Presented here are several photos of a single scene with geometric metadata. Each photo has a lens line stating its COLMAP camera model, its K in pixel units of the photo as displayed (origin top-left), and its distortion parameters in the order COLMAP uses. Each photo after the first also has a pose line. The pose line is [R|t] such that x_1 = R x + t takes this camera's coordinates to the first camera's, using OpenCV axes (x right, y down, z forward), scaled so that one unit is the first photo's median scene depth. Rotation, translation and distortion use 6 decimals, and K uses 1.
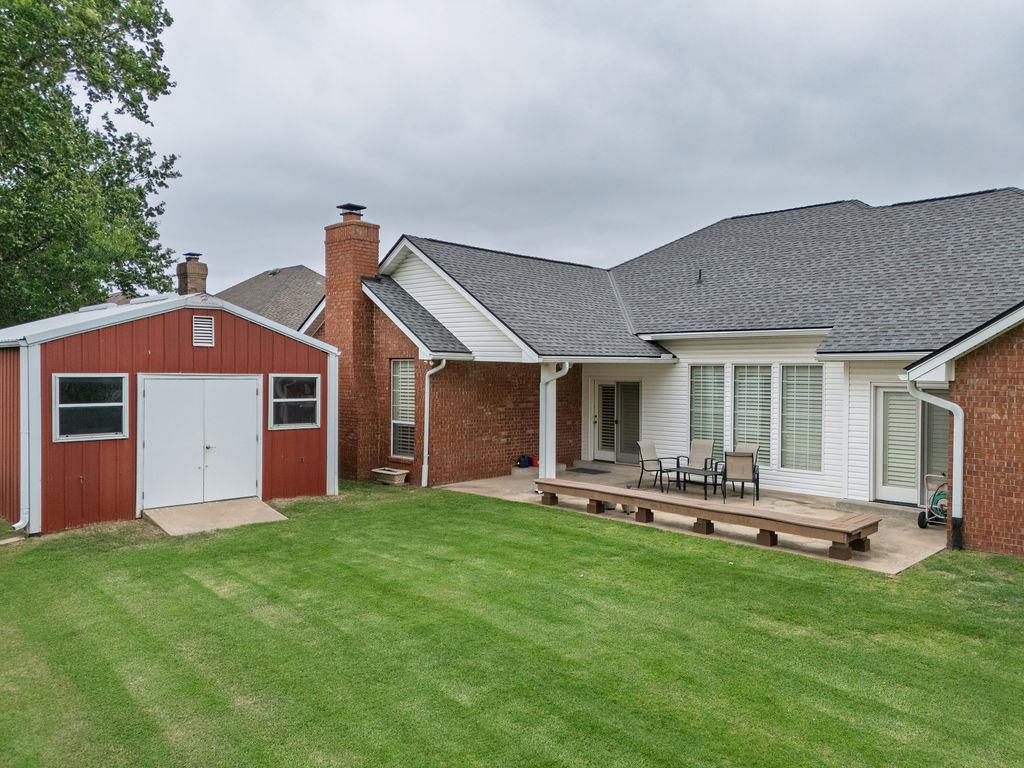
lens RADIAL K [[763.6, 0, 516.3], [0, 763.6, 386.8], [0, 0, 1]] dist [0.100329, -0.116931]
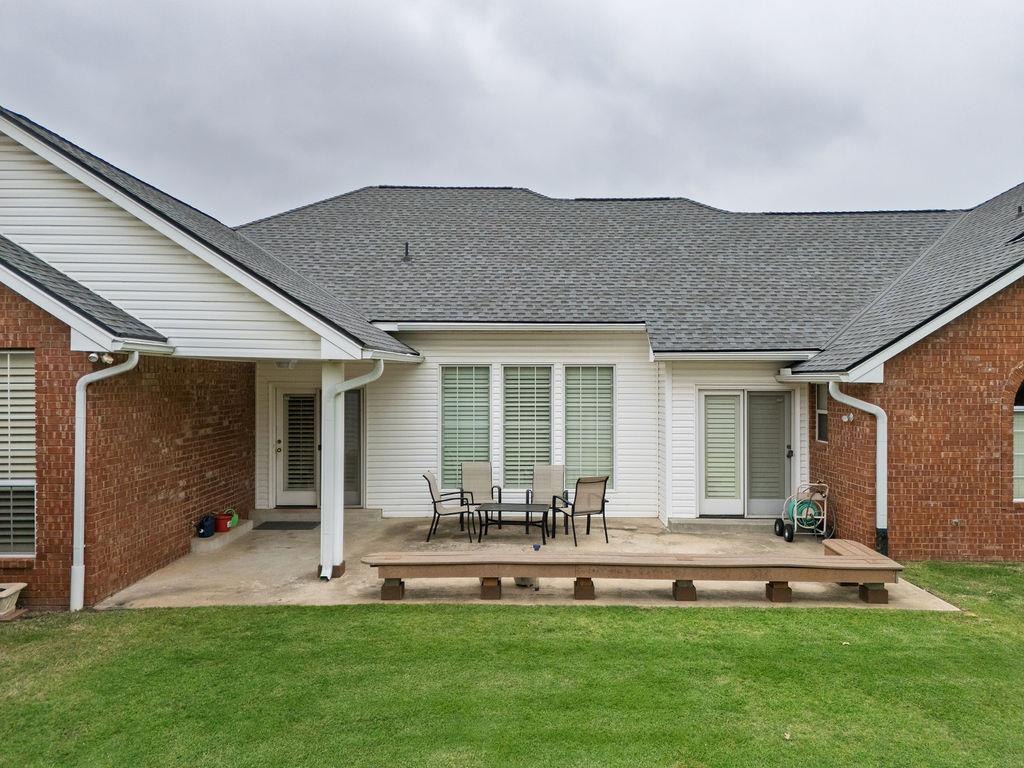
lens RADIAL K [[763.6, 0, 516.3], [0, 763.6, 386.8], [0, 0, 1]] dist [0.100329, -0.116931]
pose [[0.706392, -0.015678, 0.707648, -0.280962], [0.019289, 0.999810, 0.002896, -0.009156], [-0.707558, 0.011604, 0.706560, 0.457291]]
